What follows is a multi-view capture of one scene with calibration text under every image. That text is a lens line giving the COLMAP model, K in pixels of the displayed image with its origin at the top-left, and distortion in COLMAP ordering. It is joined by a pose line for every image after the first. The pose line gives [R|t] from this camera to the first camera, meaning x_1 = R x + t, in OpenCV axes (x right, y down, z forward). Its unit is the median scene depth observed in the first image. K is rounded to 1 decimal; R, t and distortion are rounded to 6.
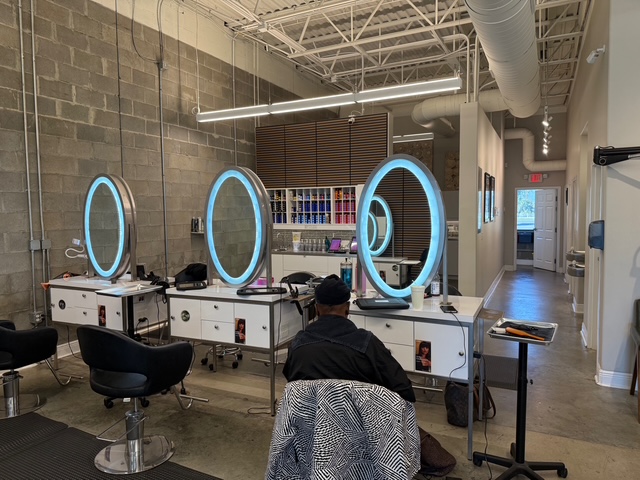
lens RADIAL K [[443.3, 0, 317.2], [0, 443.3, 239.8], [0, 0, 1]] dist [0.005531, -0.023157]
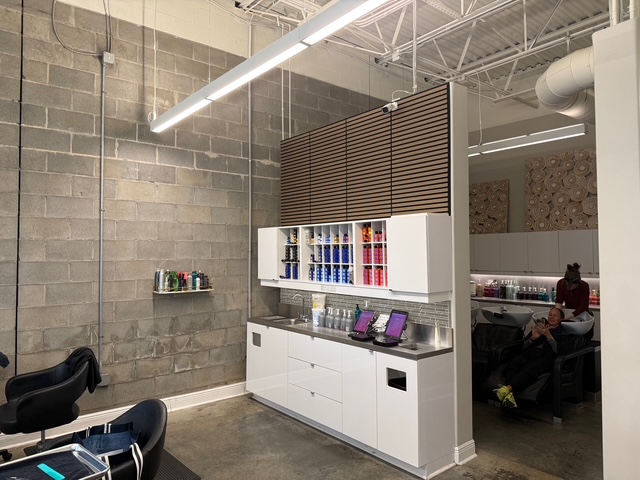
lens RADIAL K [[443.3, 0, 317.2], [0, 443.3, 239.8], [0, 0, 1]] dist [0.005531, -0.023157]
pose [[0.913546, -0.008396, -0.406649, 0.222768], [-0.029178, 0.995858, -0.086109, -0.043229], [0.405688, 0.090530, 0.909517, 0.449525]]
